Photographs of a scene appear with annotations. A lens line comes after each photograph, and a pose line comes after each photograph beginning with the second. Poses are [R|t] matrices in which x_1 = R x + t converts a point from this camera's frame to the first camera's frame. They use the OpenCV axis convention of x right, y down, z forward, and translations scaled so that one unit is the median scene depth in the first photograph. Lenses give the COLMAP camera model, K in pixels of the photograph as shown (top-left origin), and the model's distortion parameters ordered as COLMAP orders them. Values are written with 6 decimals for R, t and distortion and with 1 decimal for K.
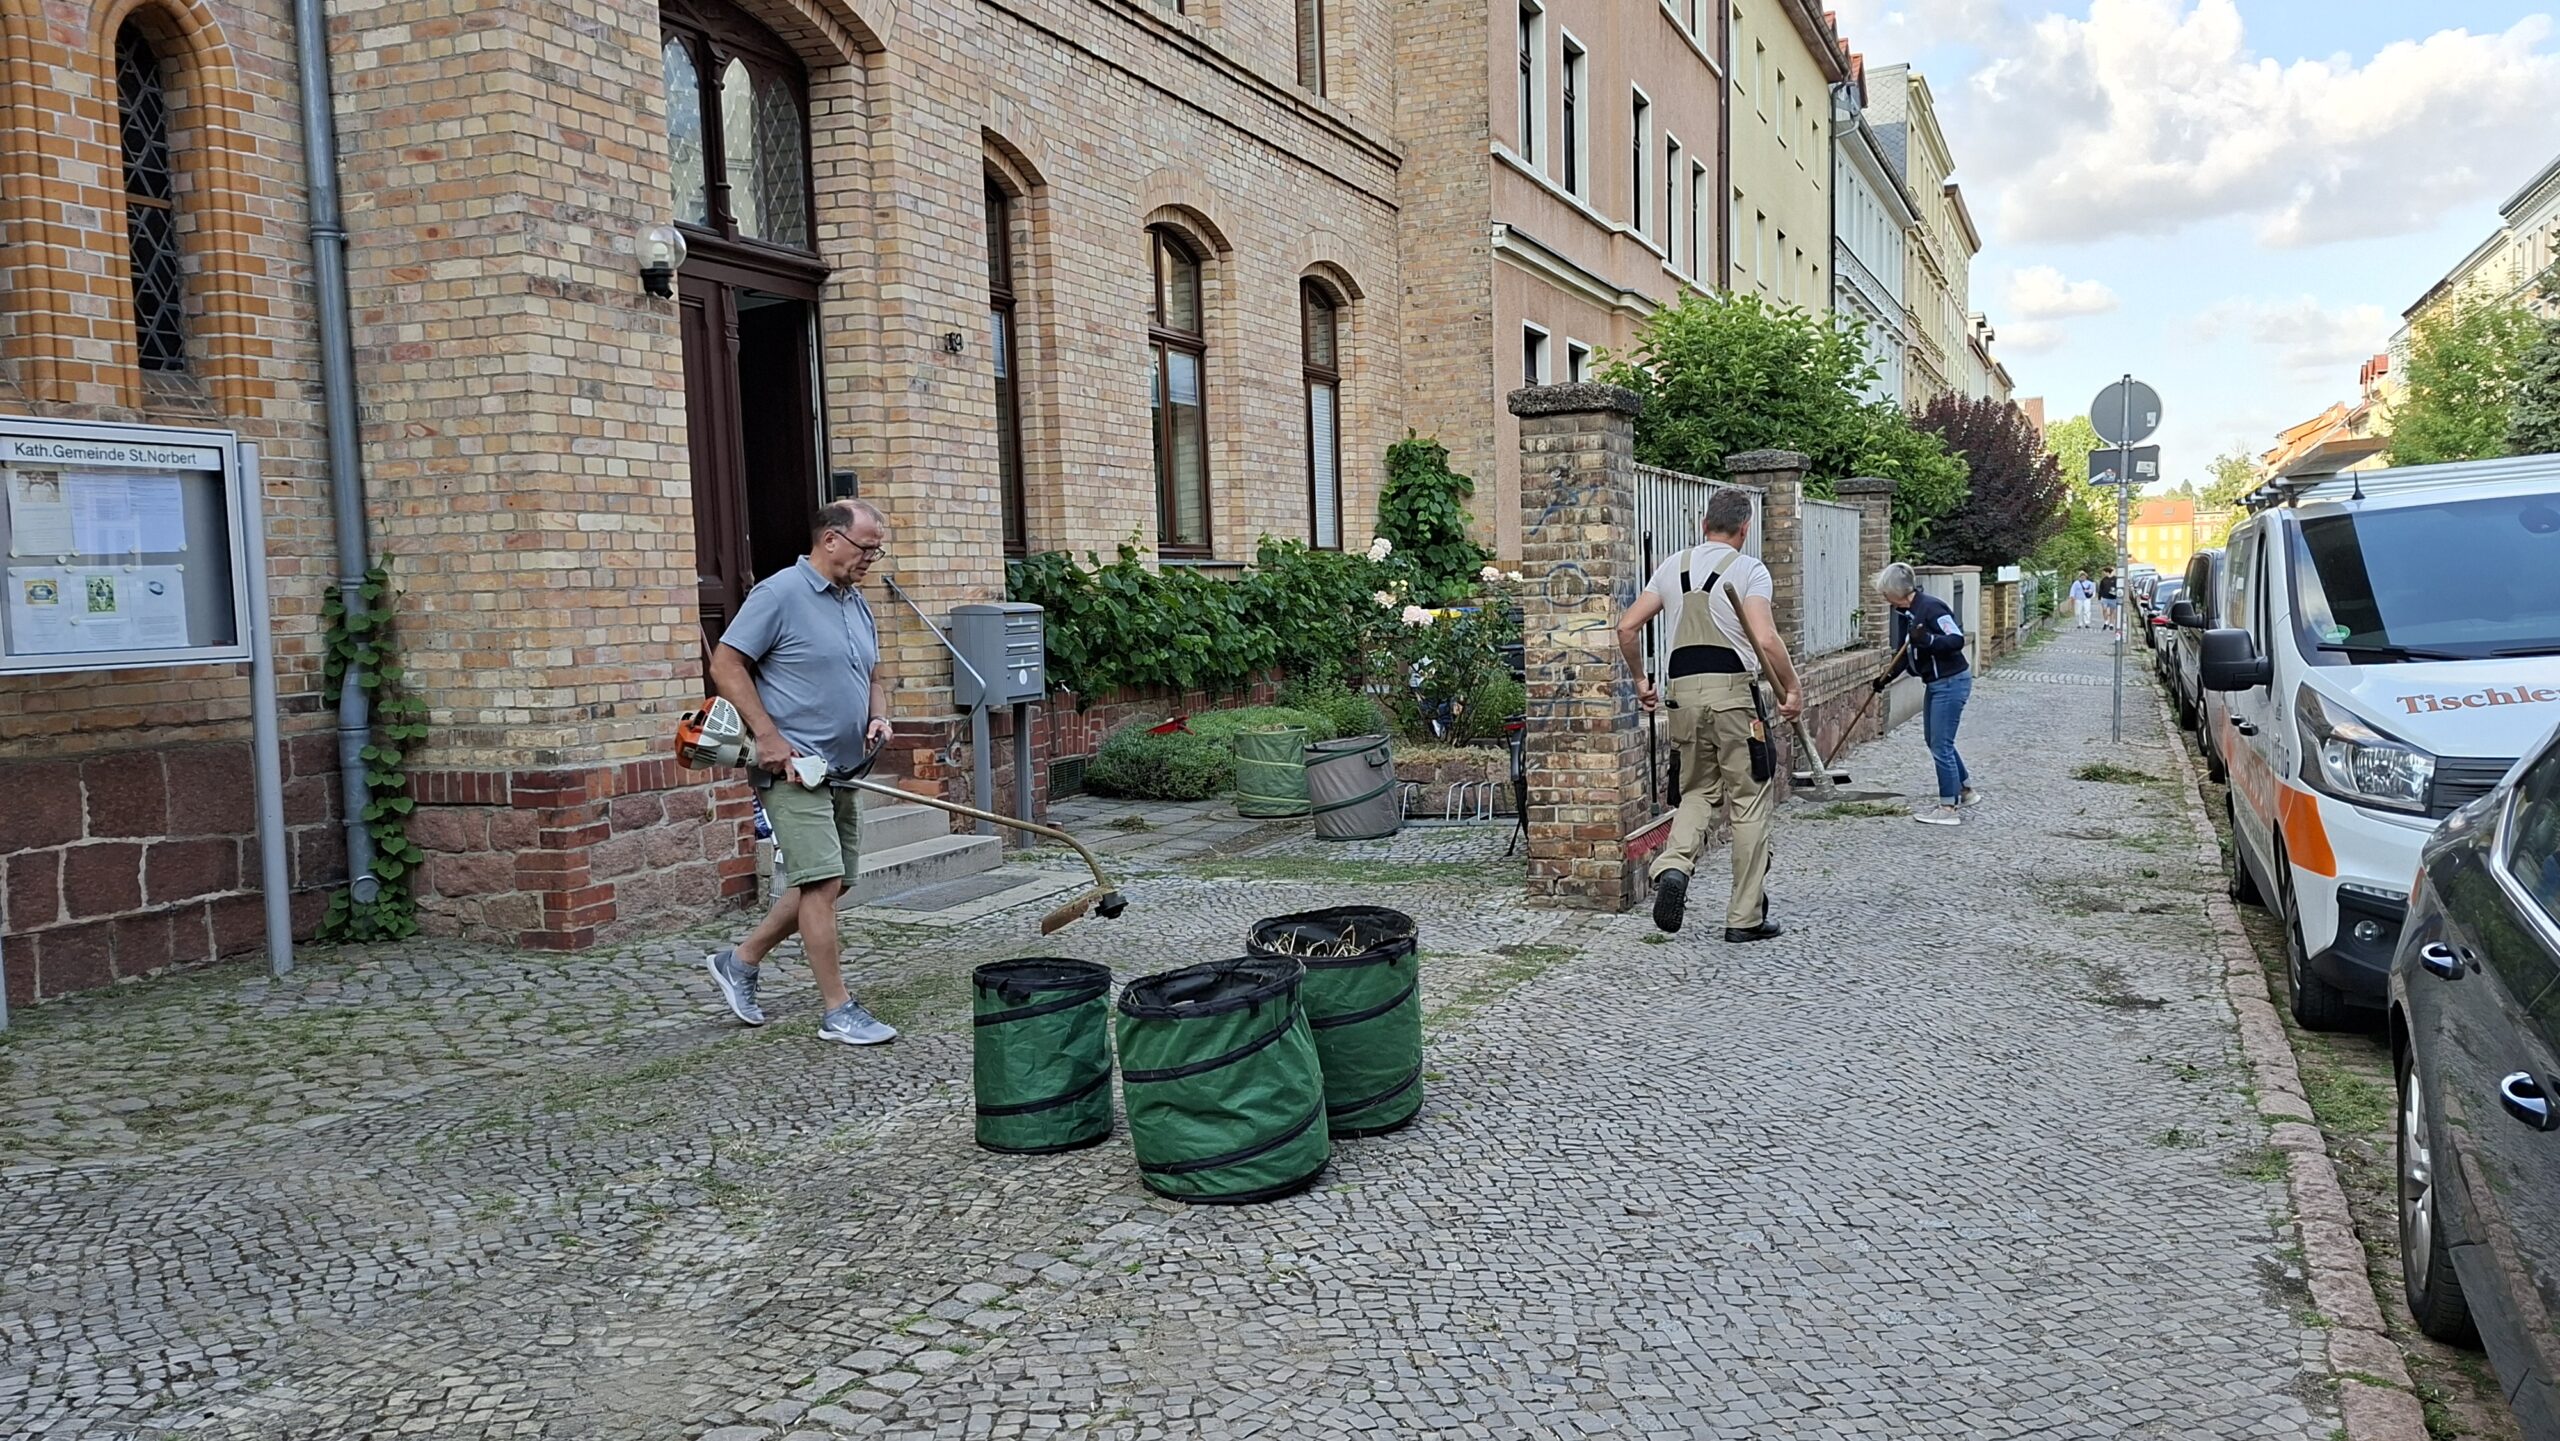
lens RADIAL K [[2012.7, 0, 1318.7], [0, 2012.7, 733.5], [0, 0, 1]] dist [0.156803, -0.240380]
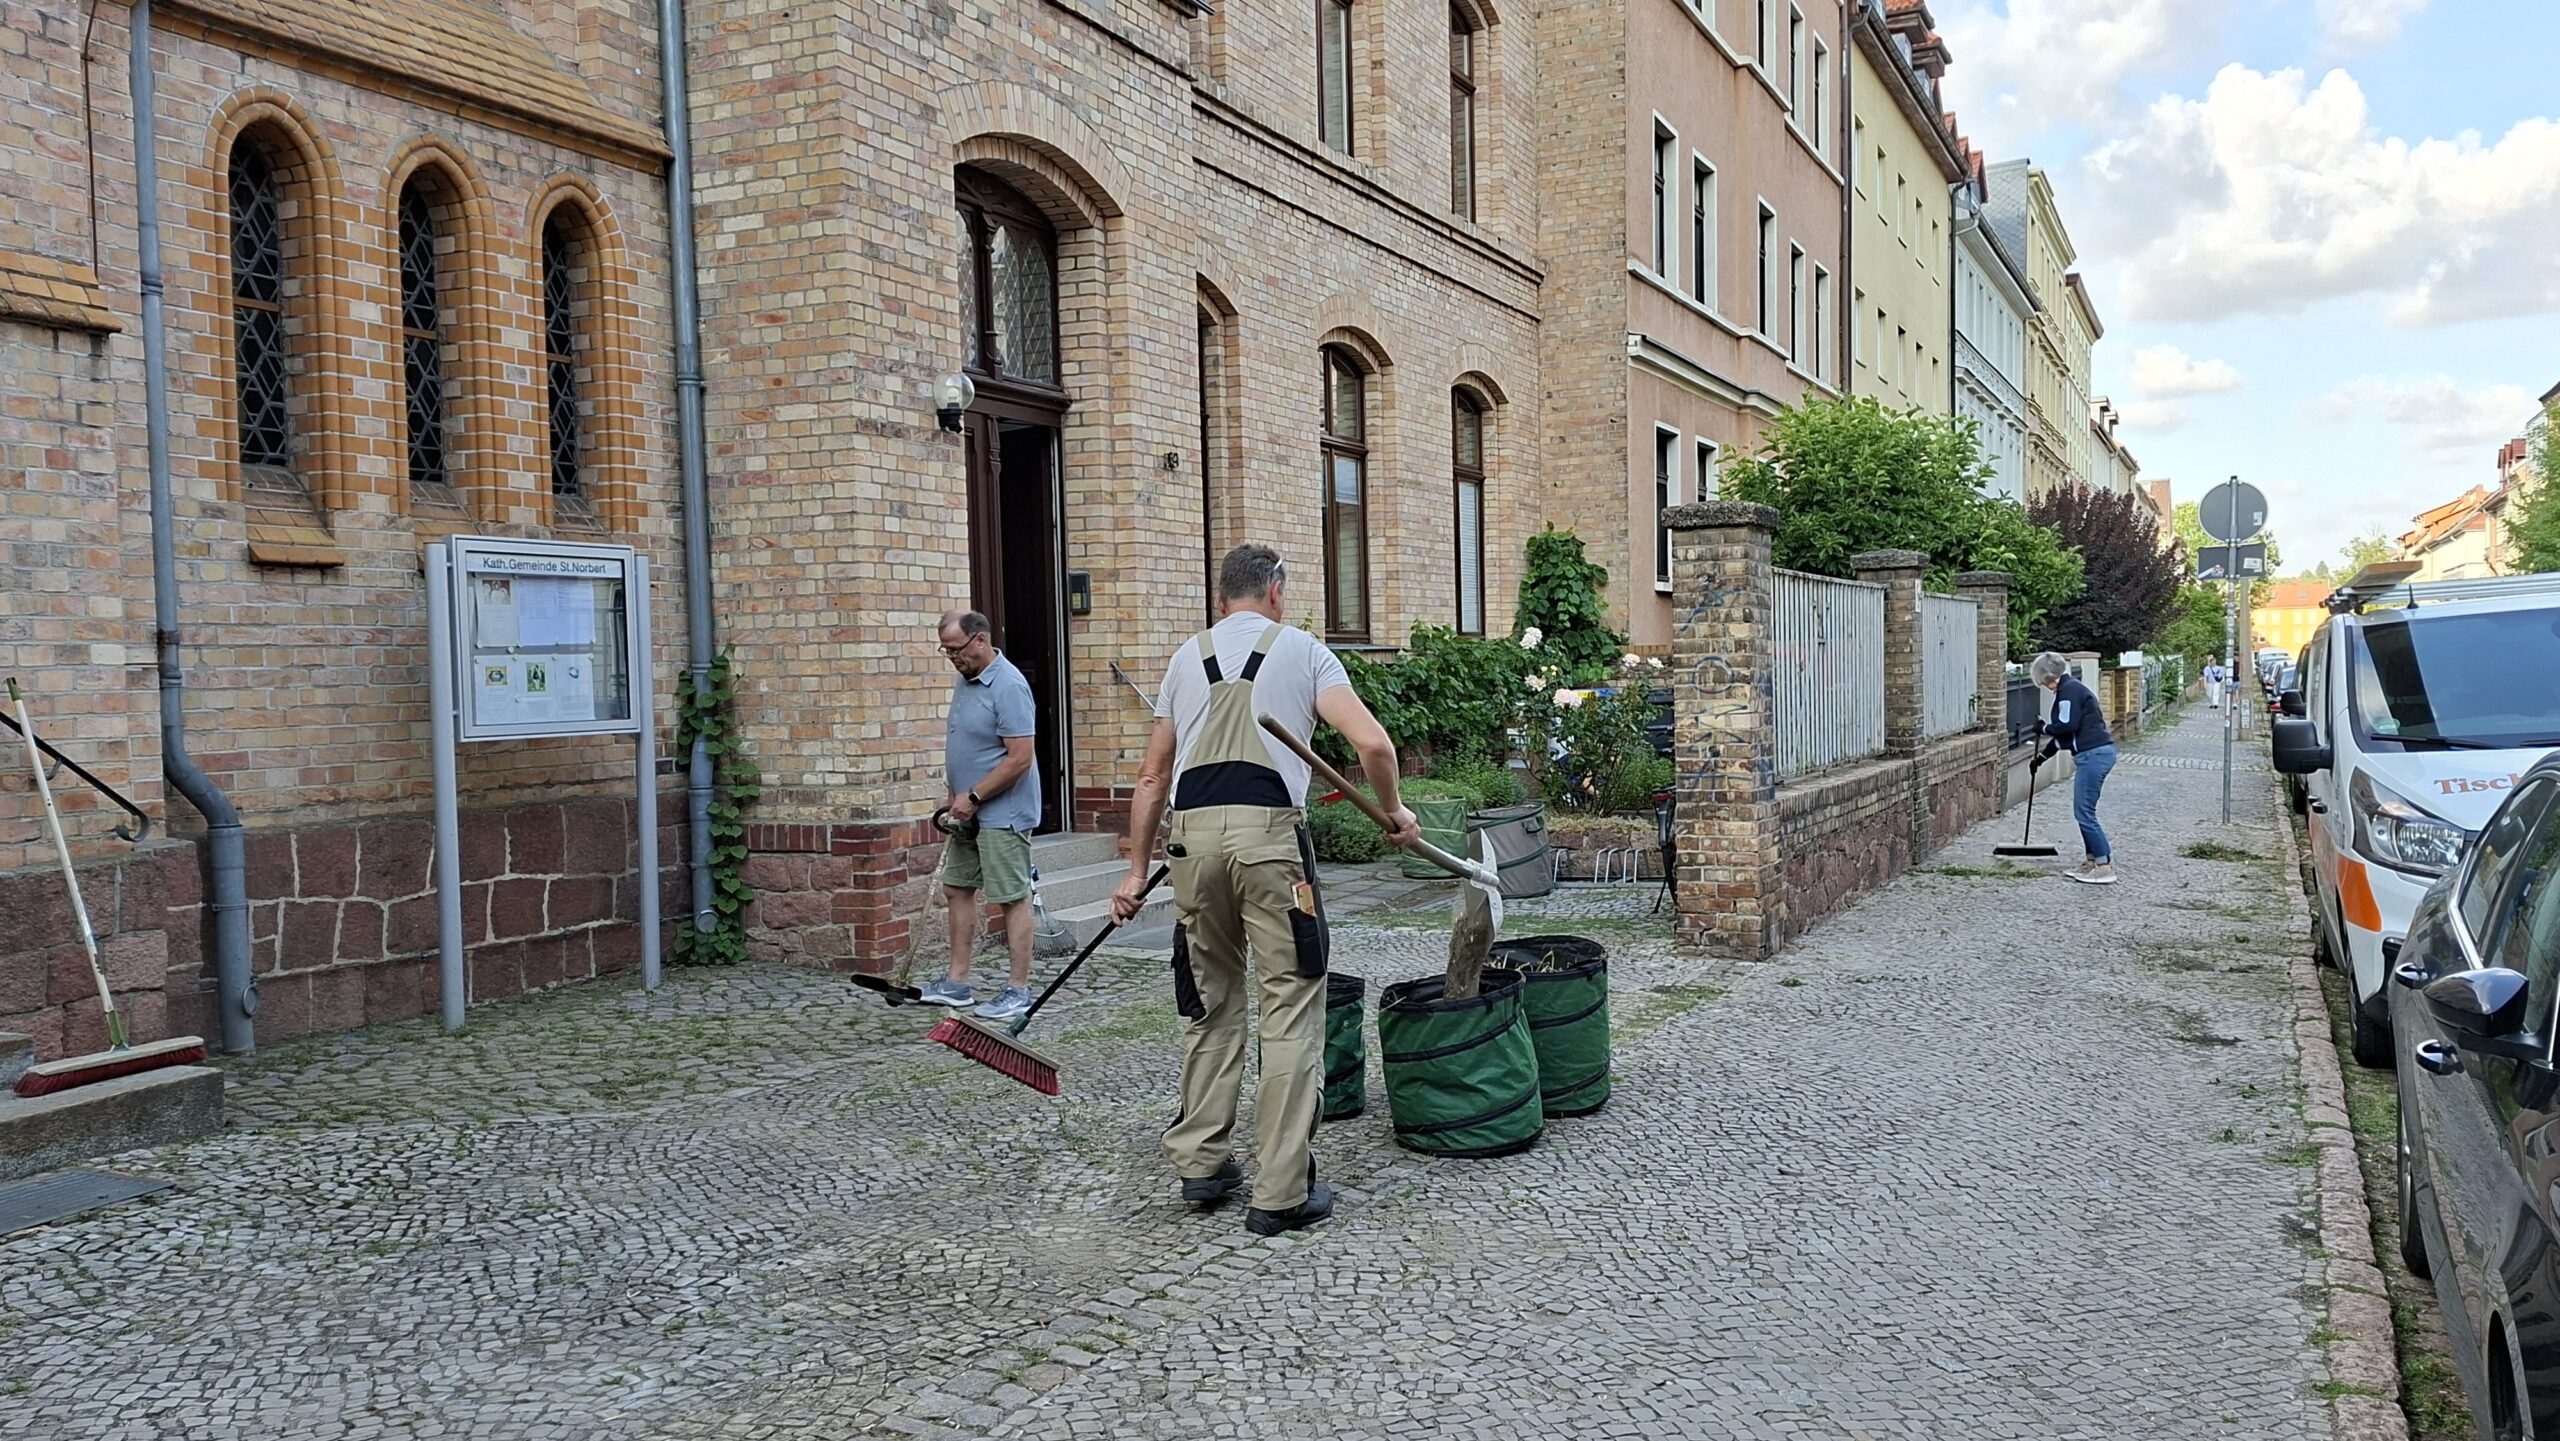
lens RADIAL K [[2012.7, 0, 1318.7], [0, 2012.7, 733.5], [0, 0, 1]] dist [0.156803, -0.240380]
pose [[0.998451, 0.009628, -0.054792, -0.038361], [-0.011671, 0.999244, -0.037097, 0.005461], [0.054394, 0.037679, 0.997808, -0.165729]]
